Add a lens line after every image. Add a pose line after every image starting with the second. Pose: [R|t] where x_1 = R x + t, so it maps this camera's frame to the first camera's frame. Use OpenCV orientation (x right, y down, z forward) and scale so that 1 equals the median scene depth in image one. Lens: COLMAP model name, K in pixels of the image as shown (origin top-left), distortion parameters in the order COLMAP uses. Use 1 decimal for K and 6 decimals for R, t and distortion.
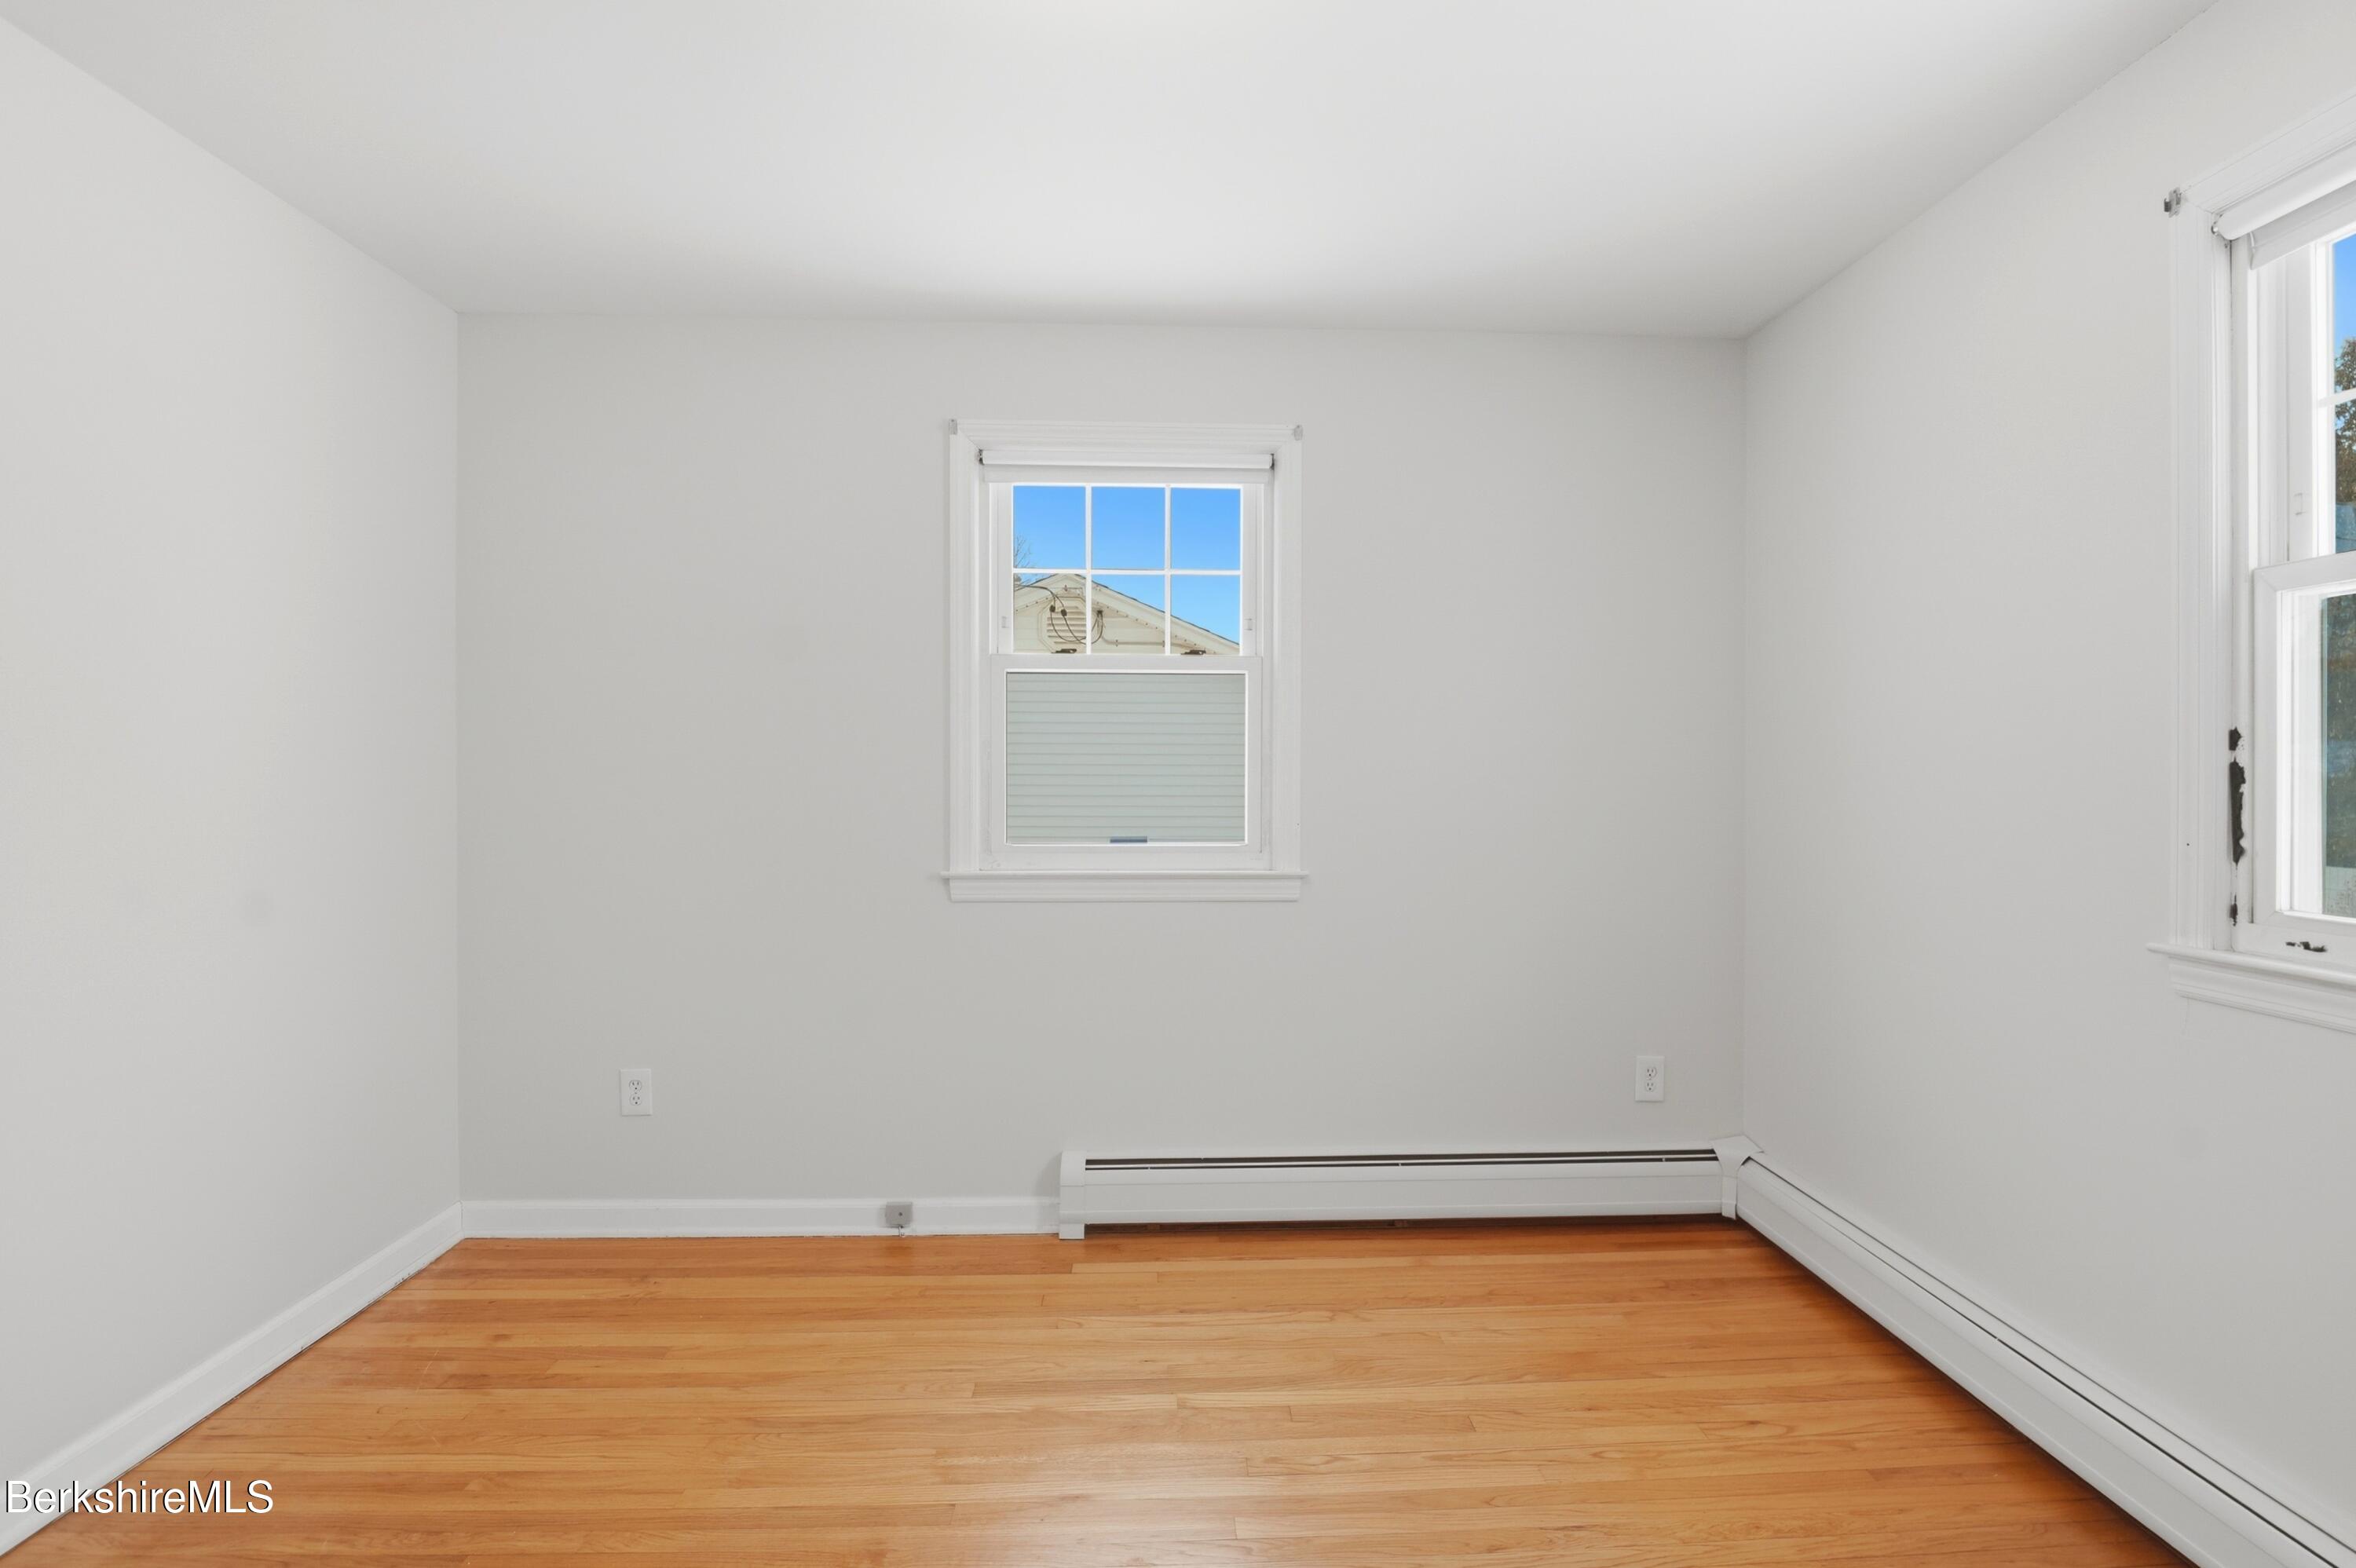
lens RADIAL K [[1178.8, 0, 1185.5], [0, 1178.8, 779.4], [0, 0, 1]] dist [-0.019655, -0.002241]
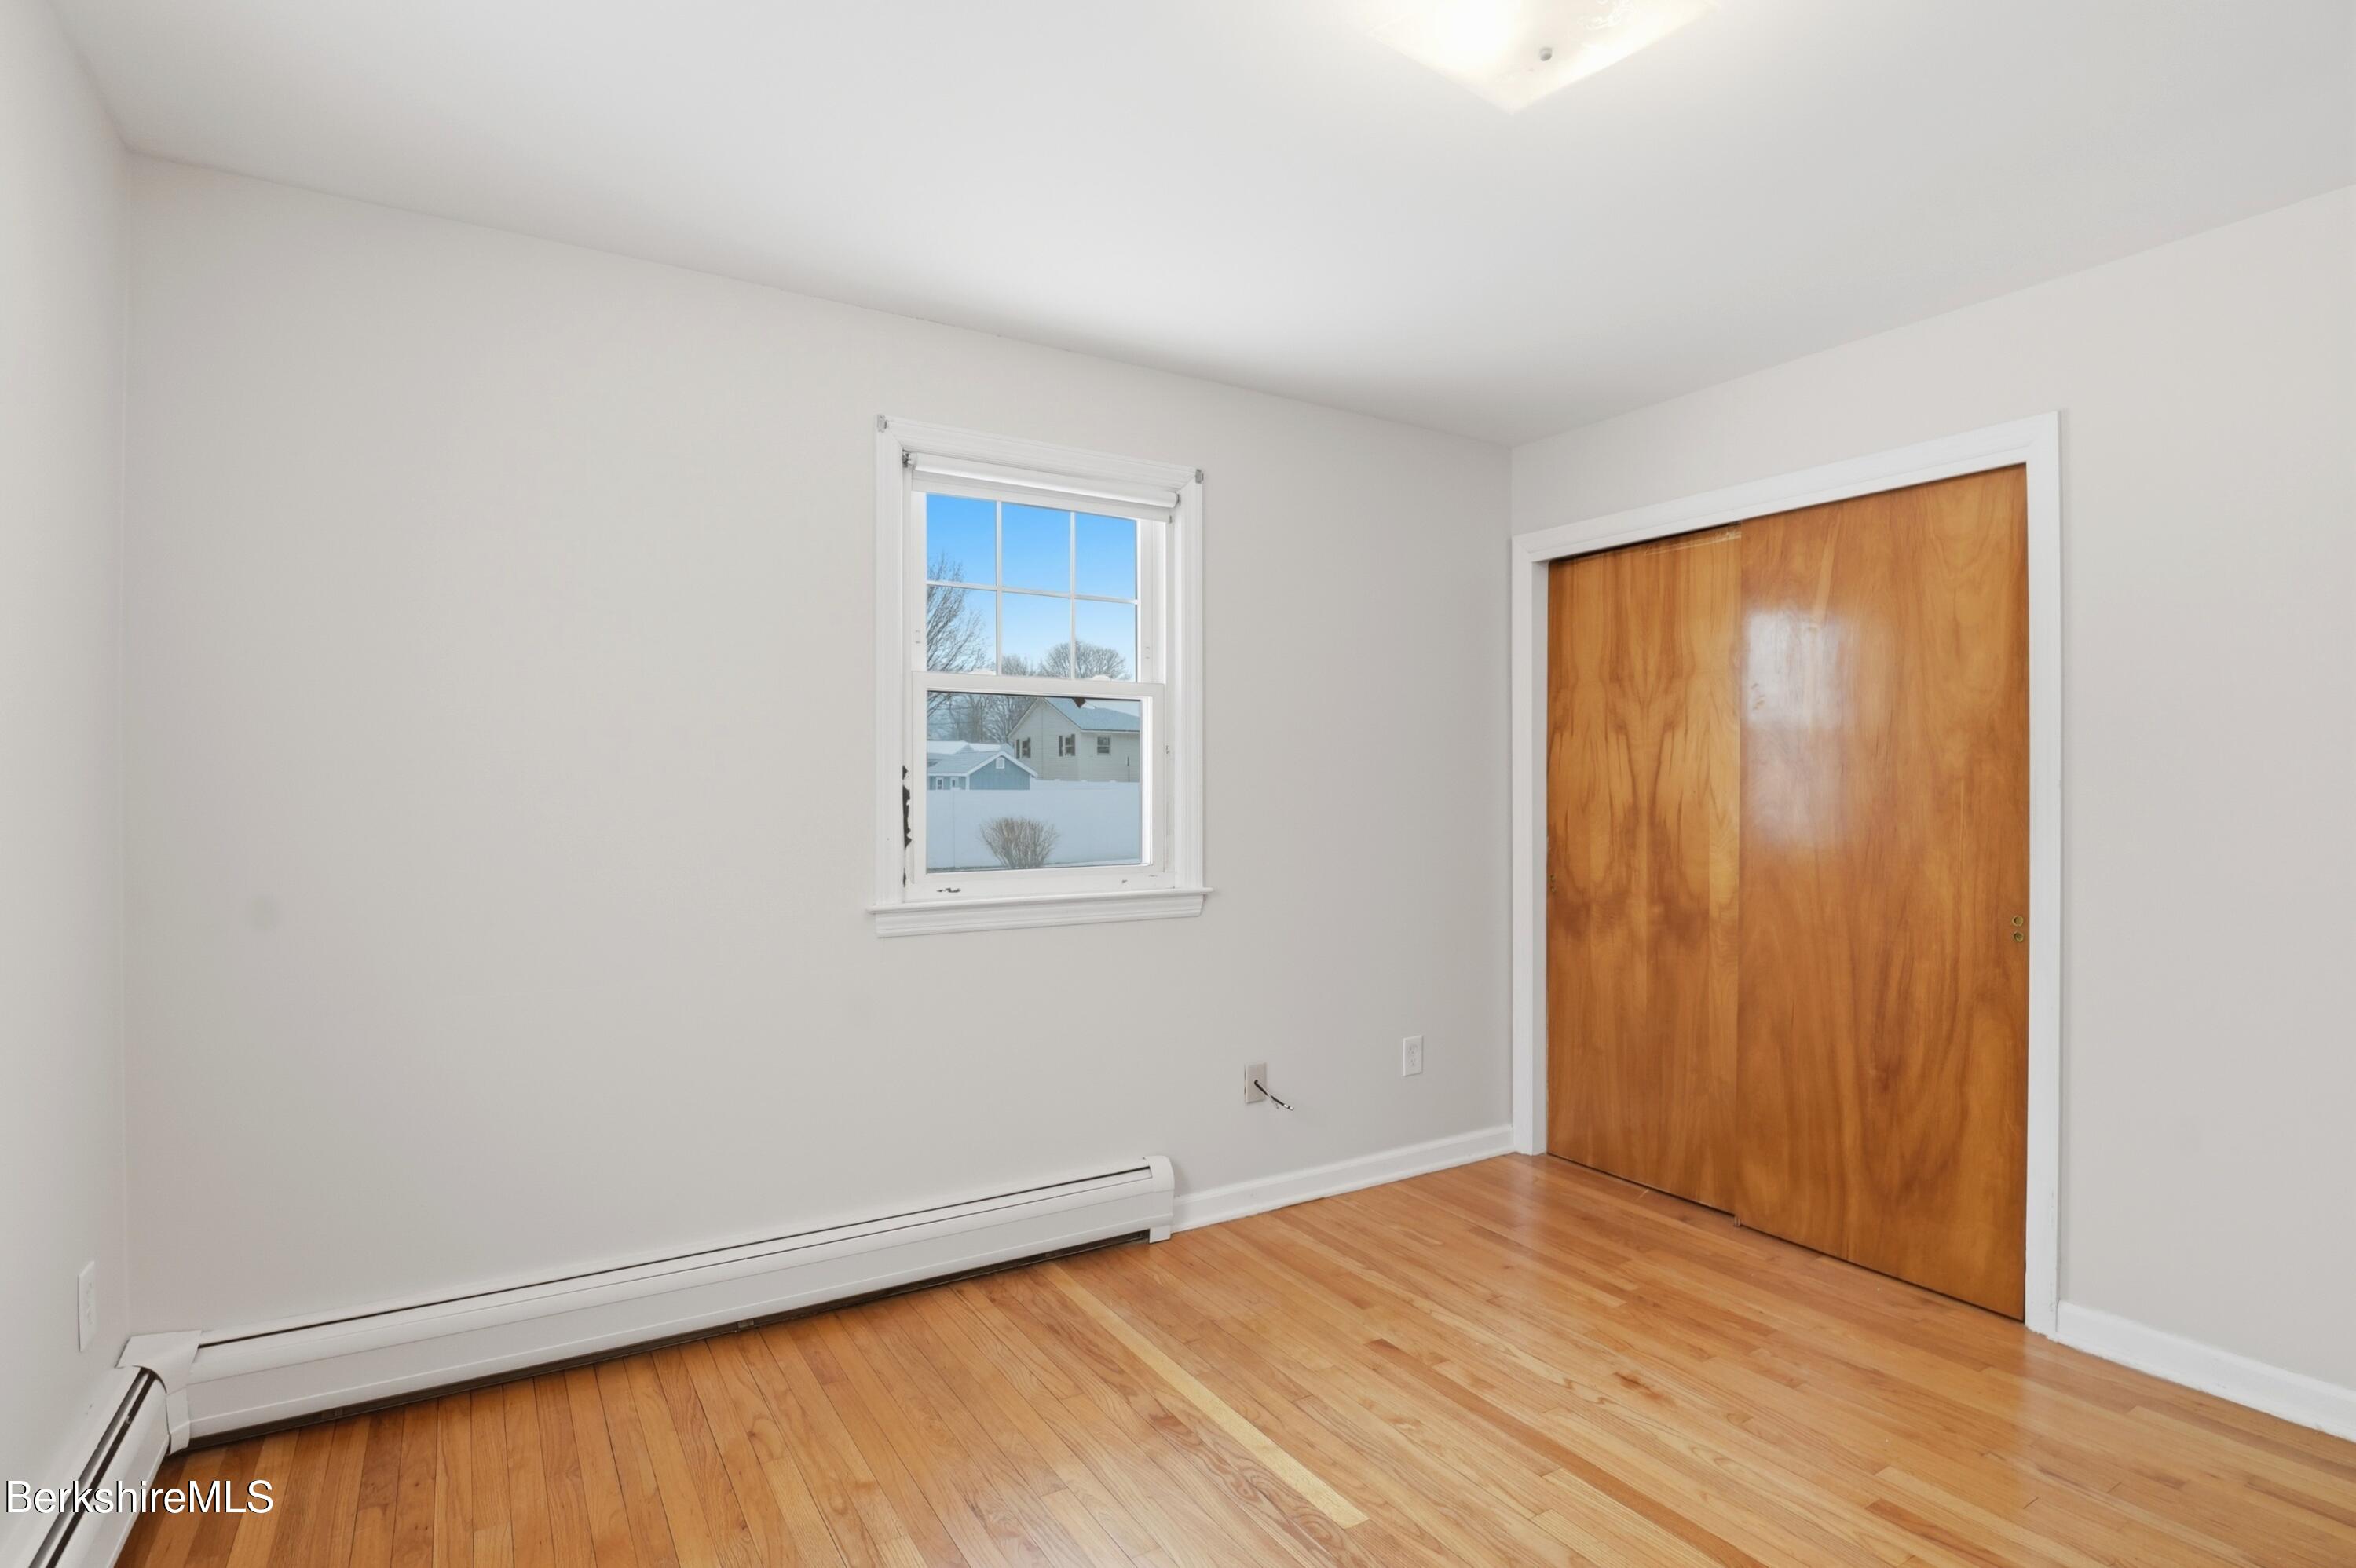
lens RADIAL K [[1227.0, 0, 1178.0], [0, 1227.0, 784.0], [0, 0, 1]] dist [-0.026257, -0.000605]
pose [[-0.499228, -0.004387, 0.866460, -0.541382], [0.005373, 0.999952, 0.008158, -0.020896], [-0.866454, 0.008728, -0.499180, 1.057247]]
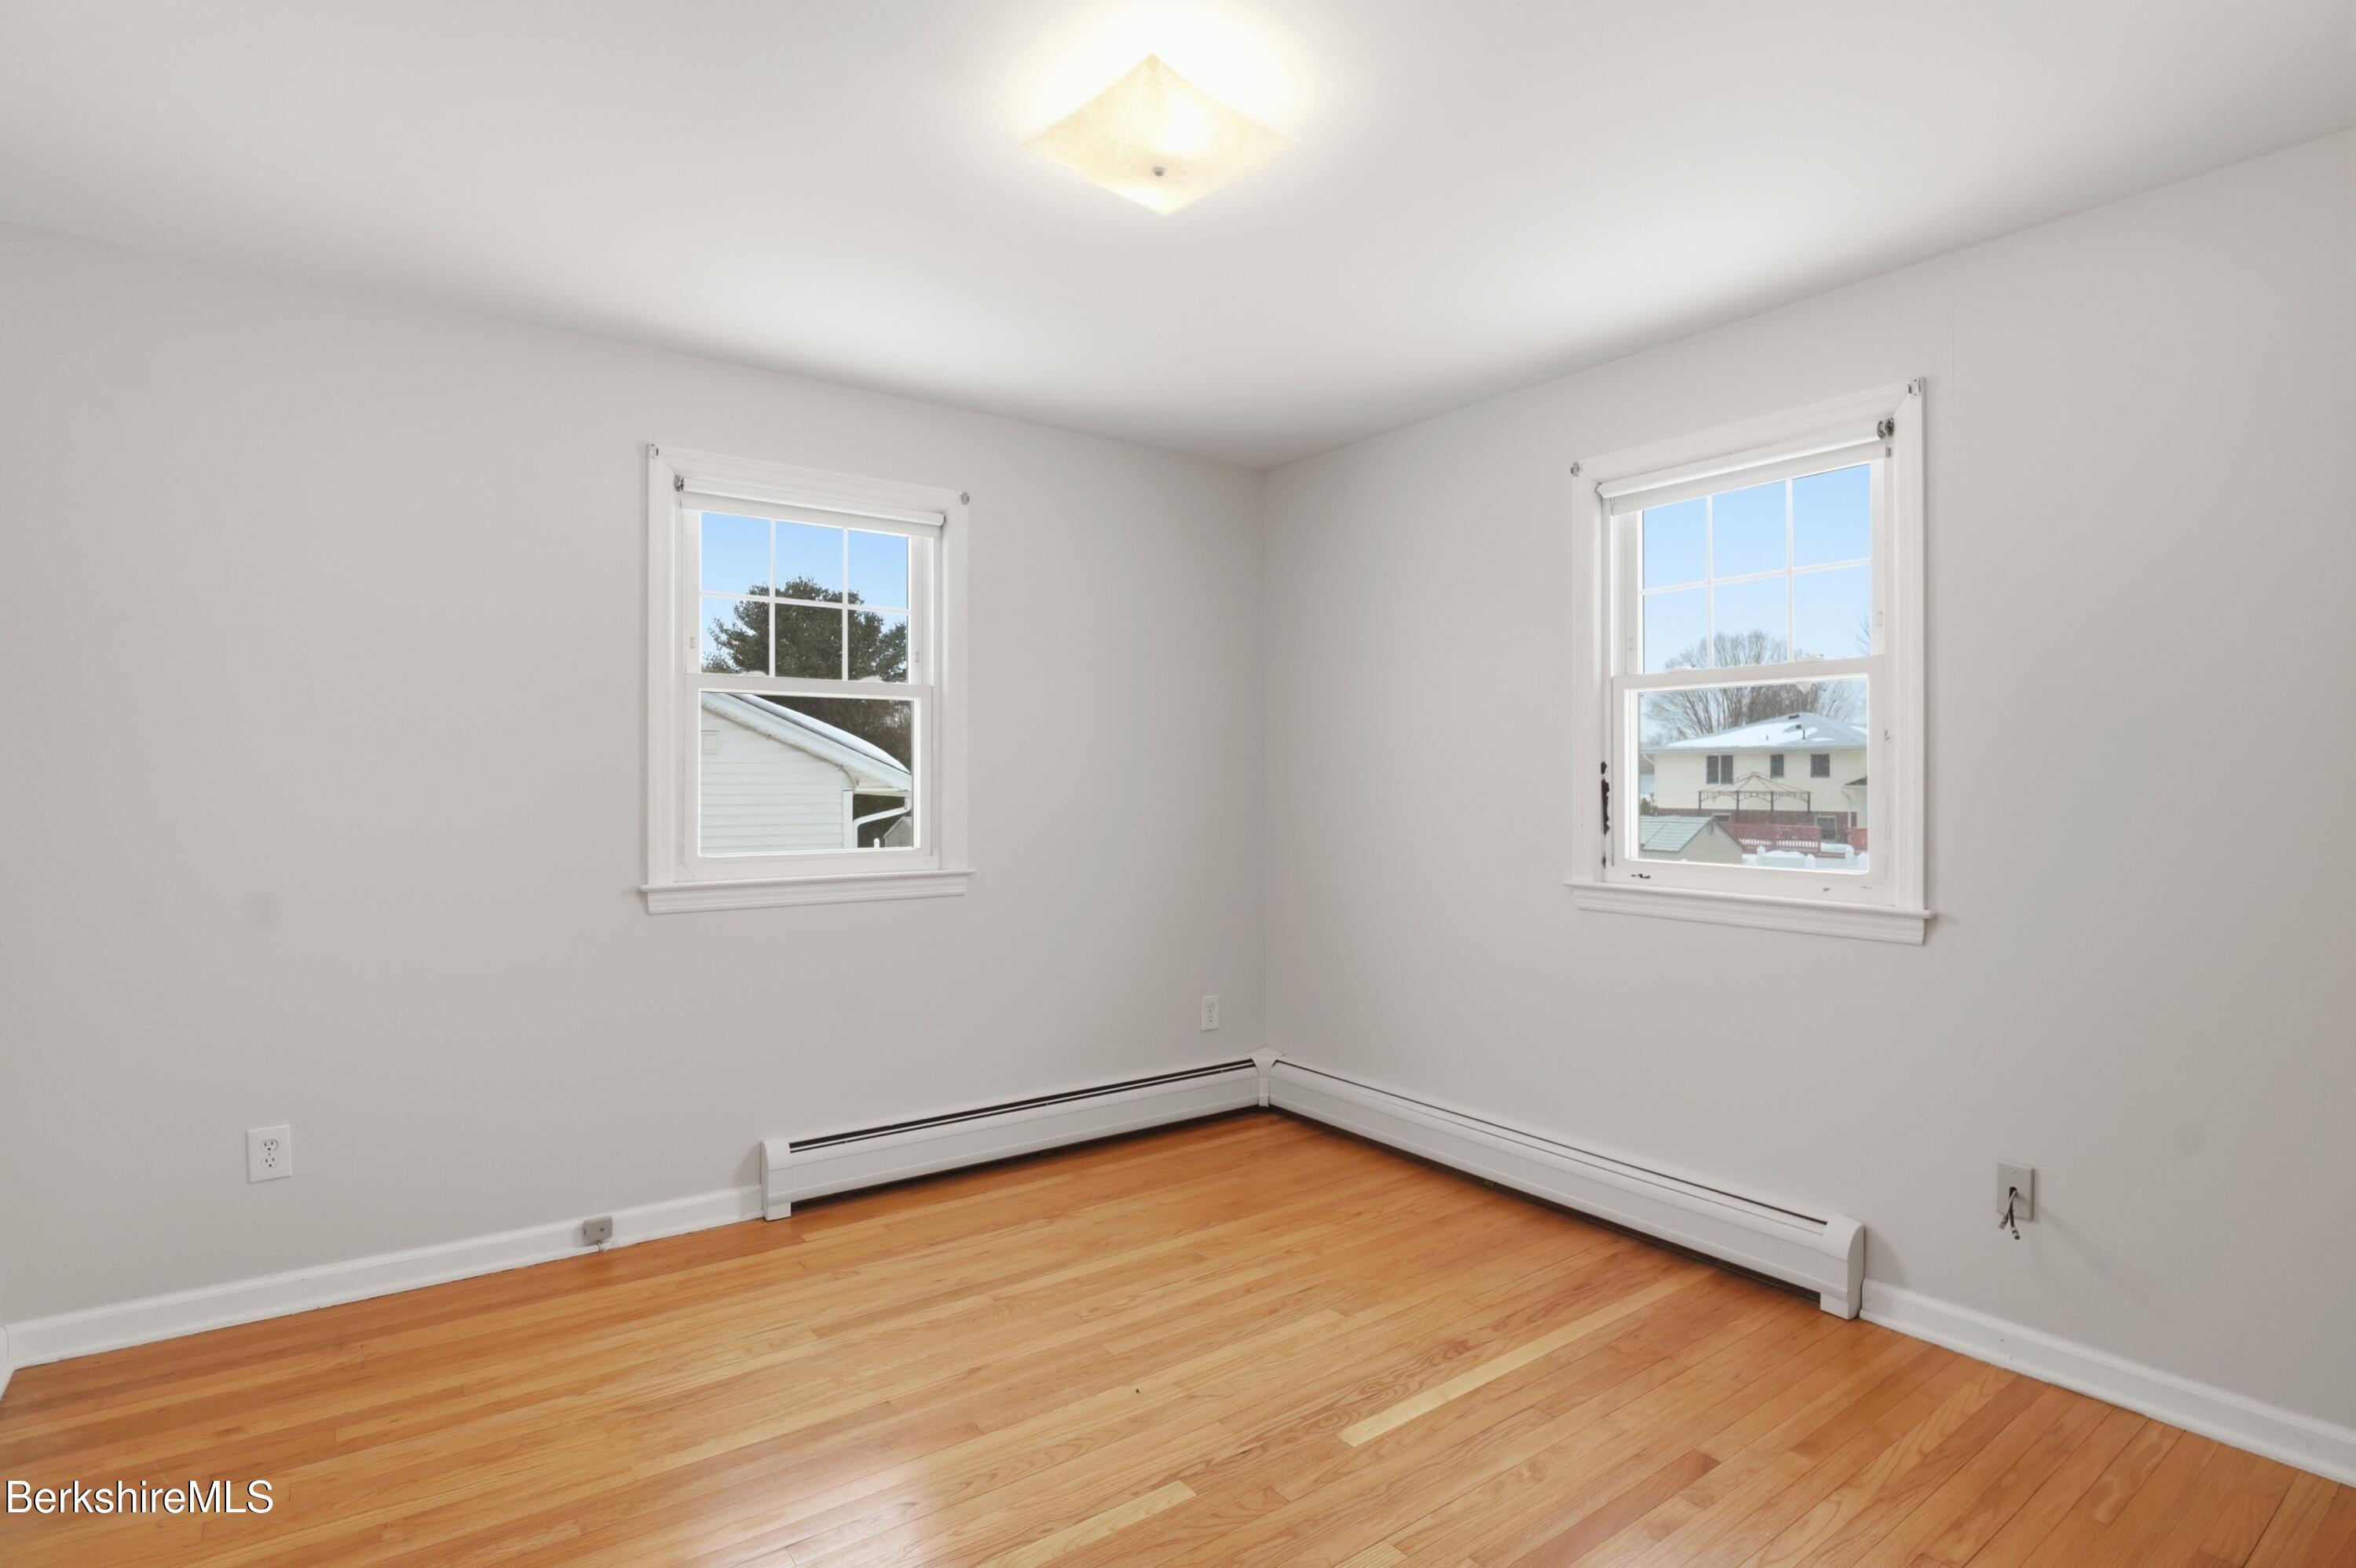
lens RADIAL K [[1178.8, 0, 1185.5], [0, 1178.8, 779.4], [0, 0, 1]] dist [-0.019655, -0.002241]
pose [[0.833316, -0.002760, 0.552790, -0.478450], [0.005565, 0.999979, -0.003396, -0.009137], [-0.552768, 0.005906, 0.833314, -0.136592]]
